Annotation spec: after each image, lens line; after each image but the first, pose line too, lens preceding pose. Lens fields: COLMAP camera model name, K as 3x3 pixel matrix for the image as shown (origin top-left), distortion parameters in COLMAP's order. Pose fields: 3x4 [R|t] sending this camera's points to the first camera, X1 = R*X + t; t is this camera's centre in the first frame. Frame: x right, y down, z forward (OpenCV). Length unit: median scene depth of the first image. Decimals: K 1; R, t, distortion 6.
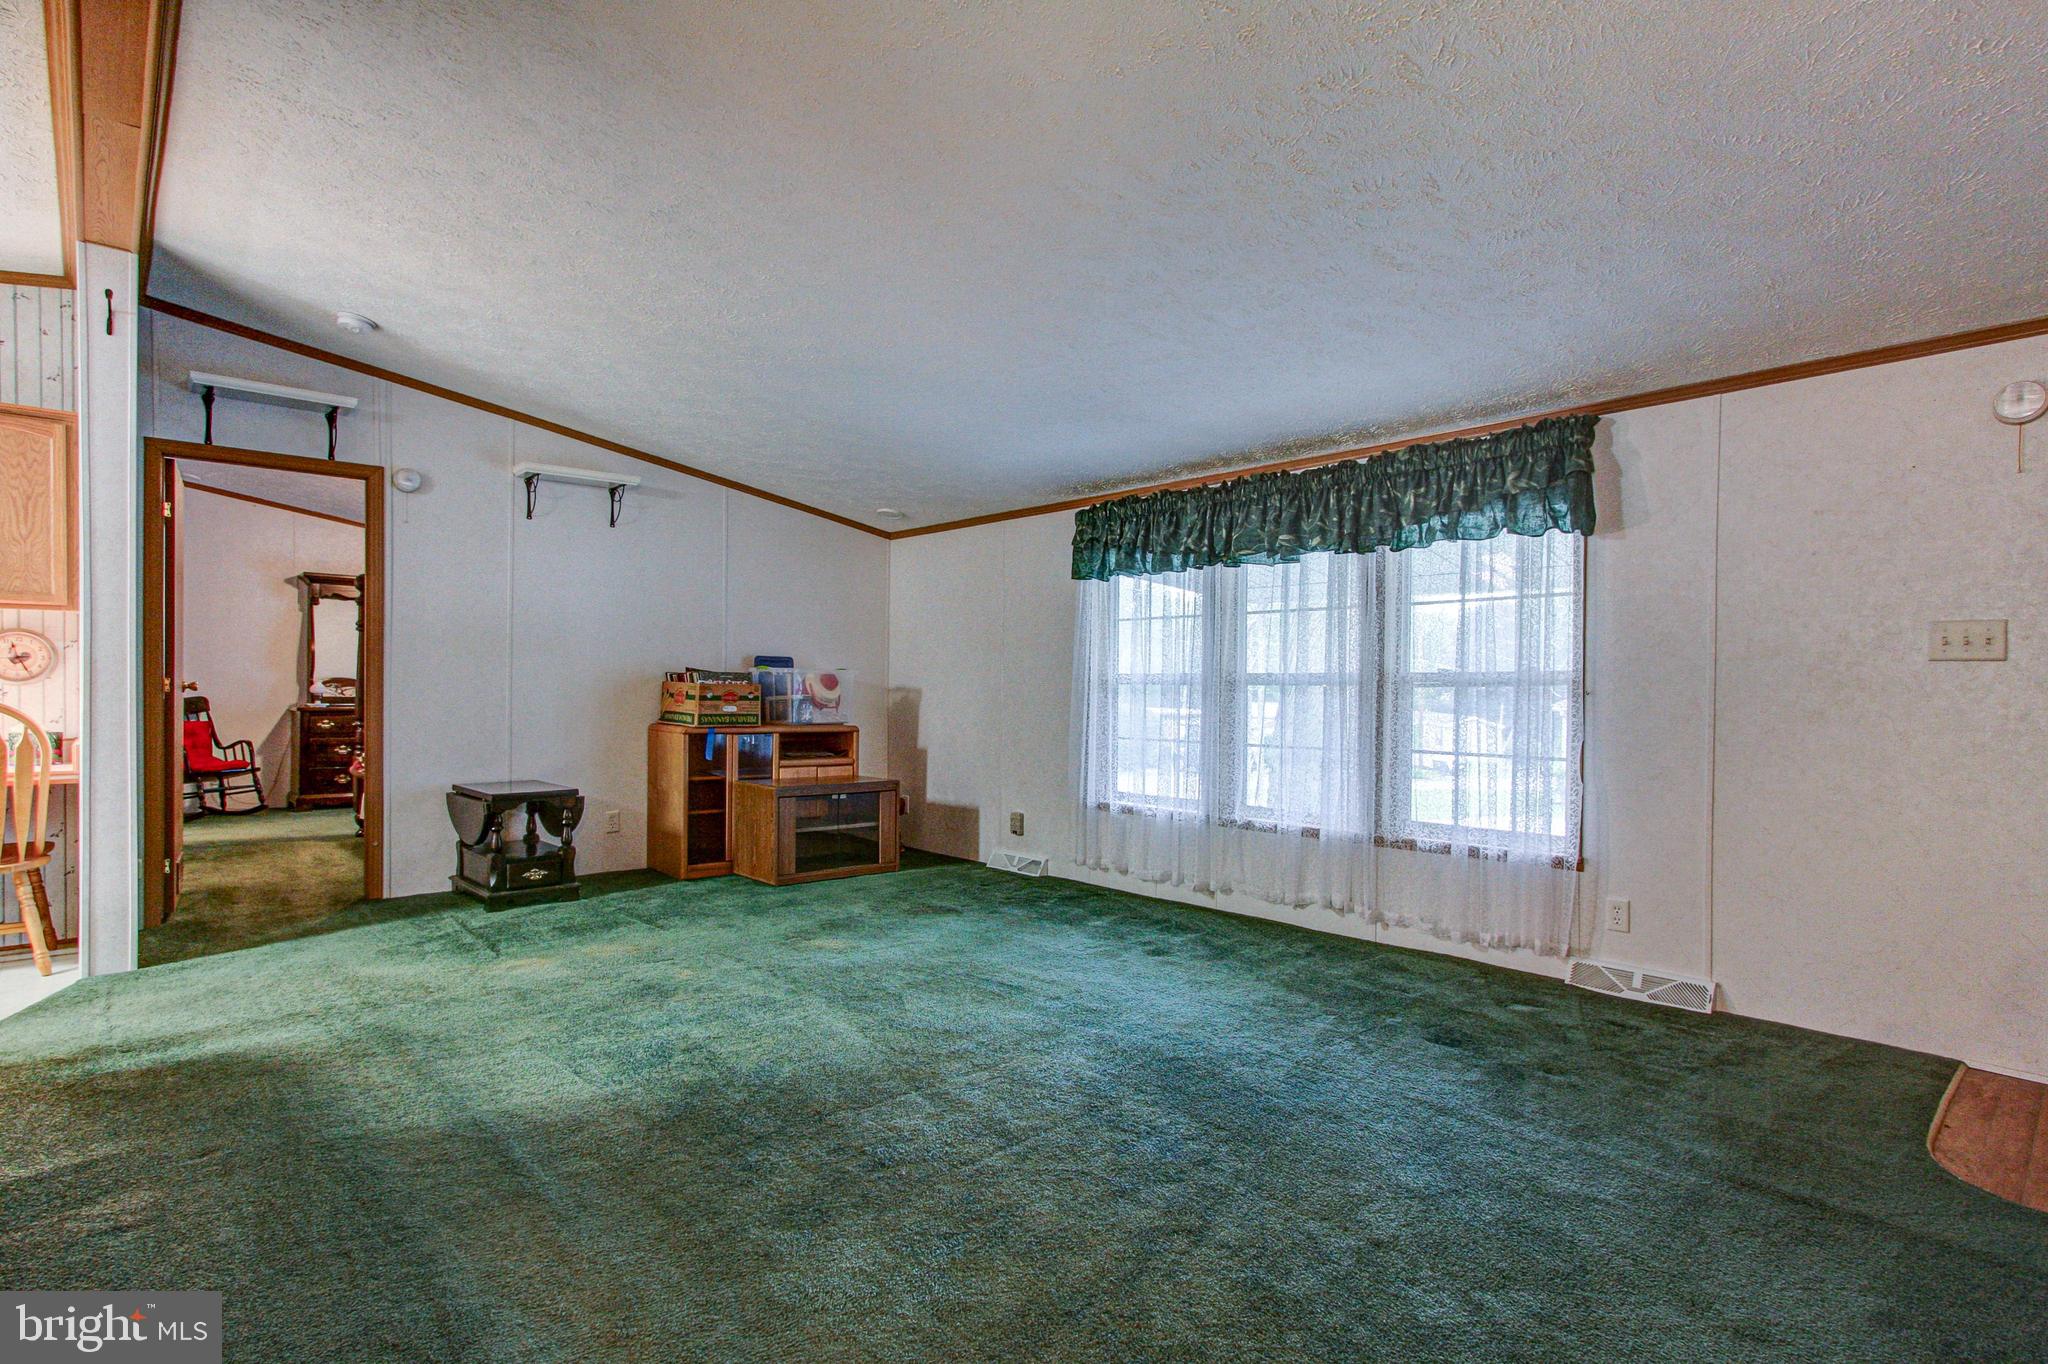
lens RADIAL K [[1016.7, 0, 1018.1], [0, 1016.7, 696.8], [0, 0, 1]] dist [0.000215, 0.001058]
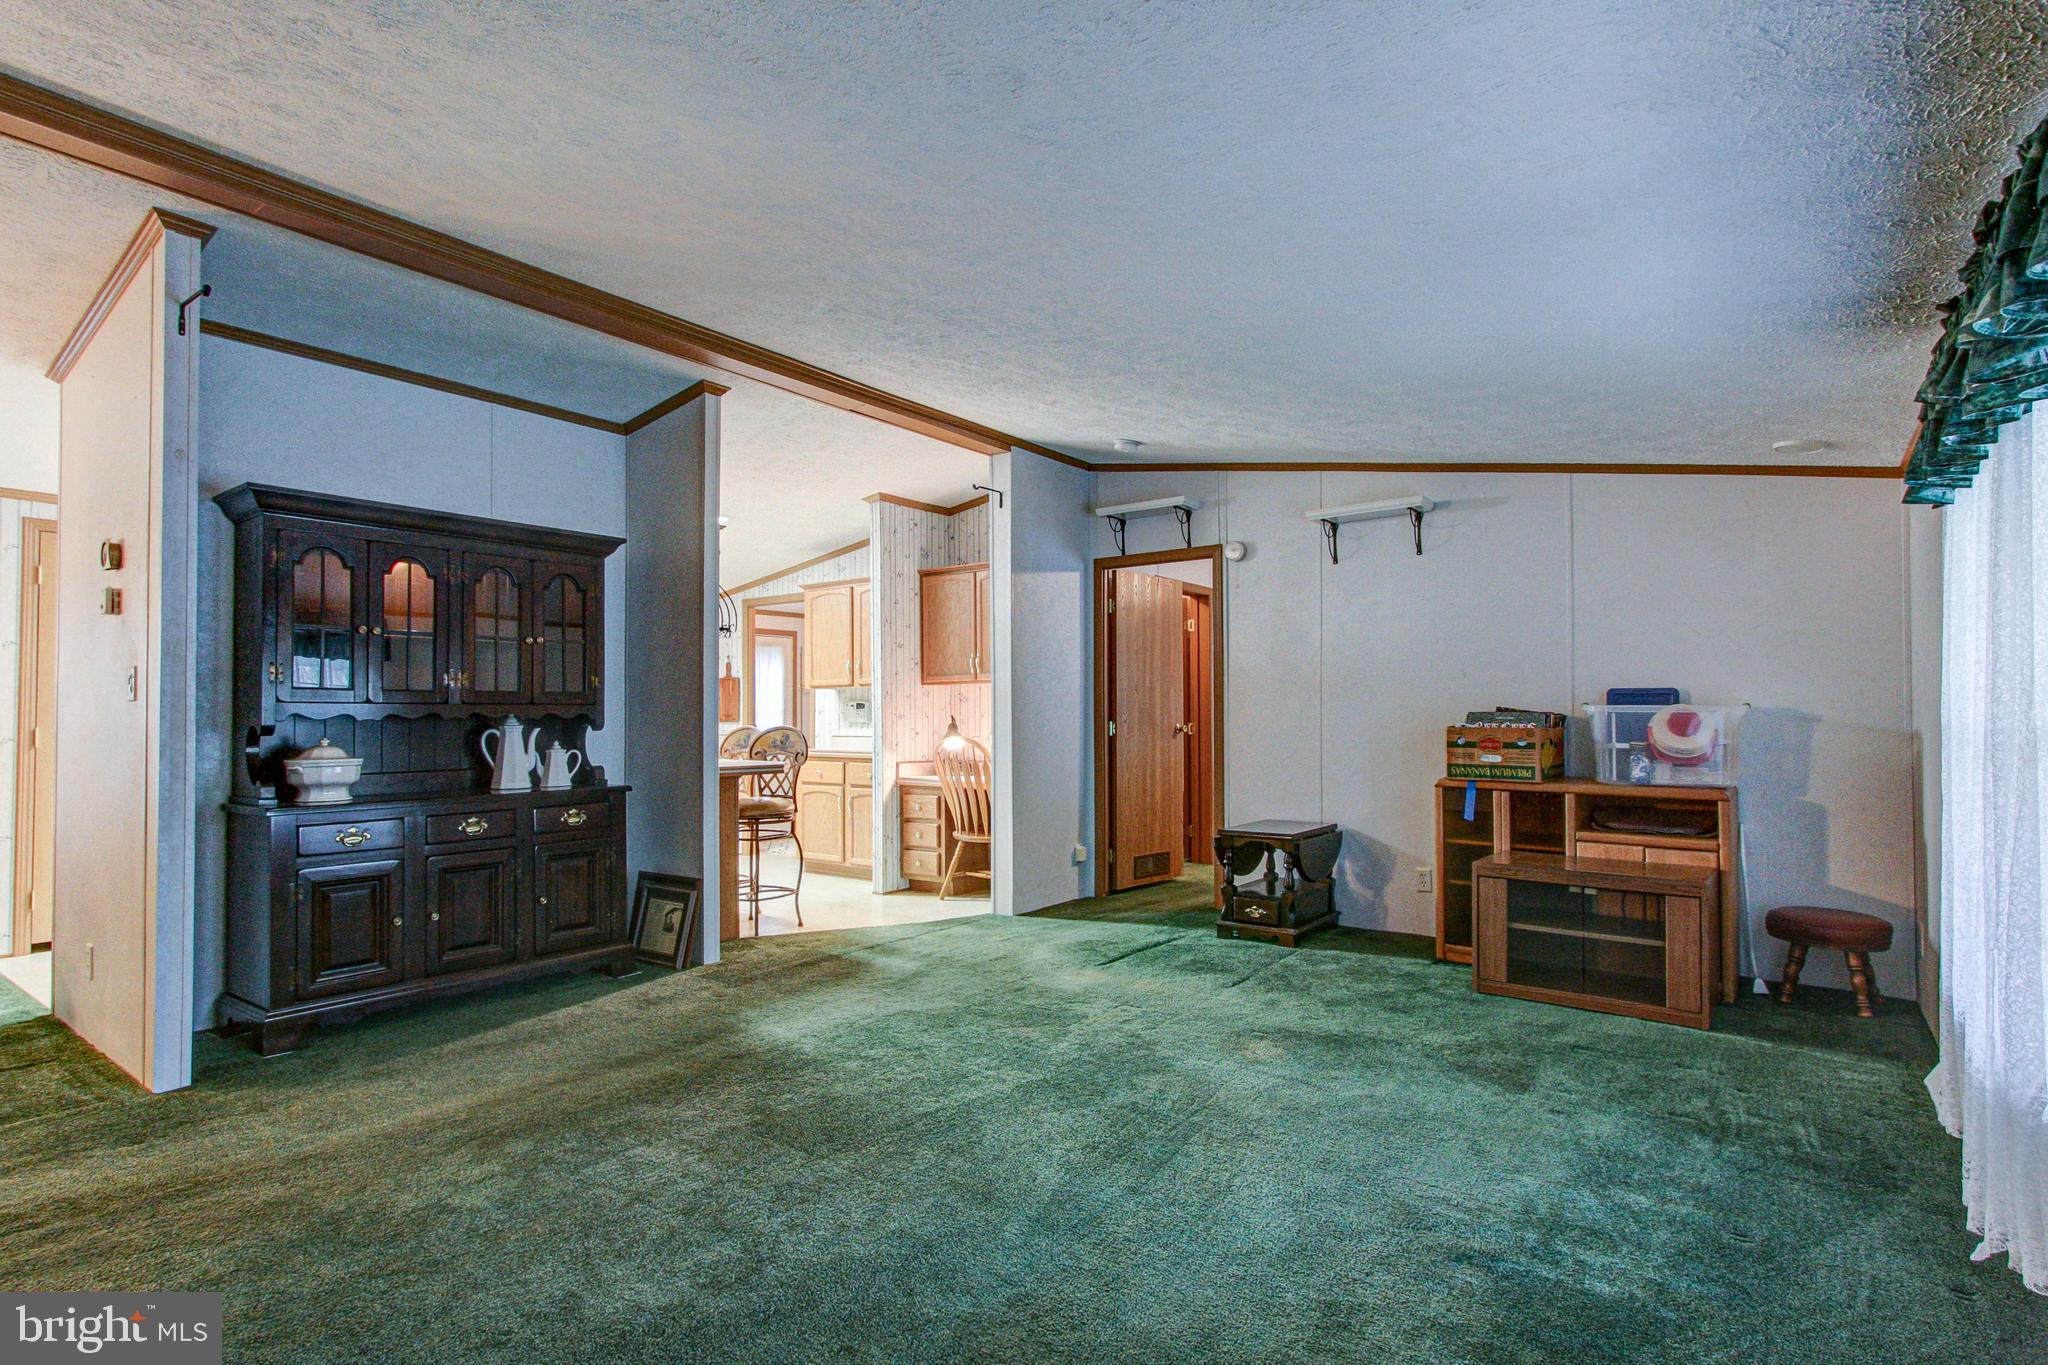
lens RADIAL K [[1016.7, 0, 1018.1], [0, 1016.7, 697.3], [0, 0, 1]] dist [0.000215, 0.001058]
pose [[0.185996, -0.028123, -0.982148, 0.505209], [-0.009985, 0.999485, -0.030510, -0.009512], [0.982500, 0.015481, 0.185619, 0.569813]]
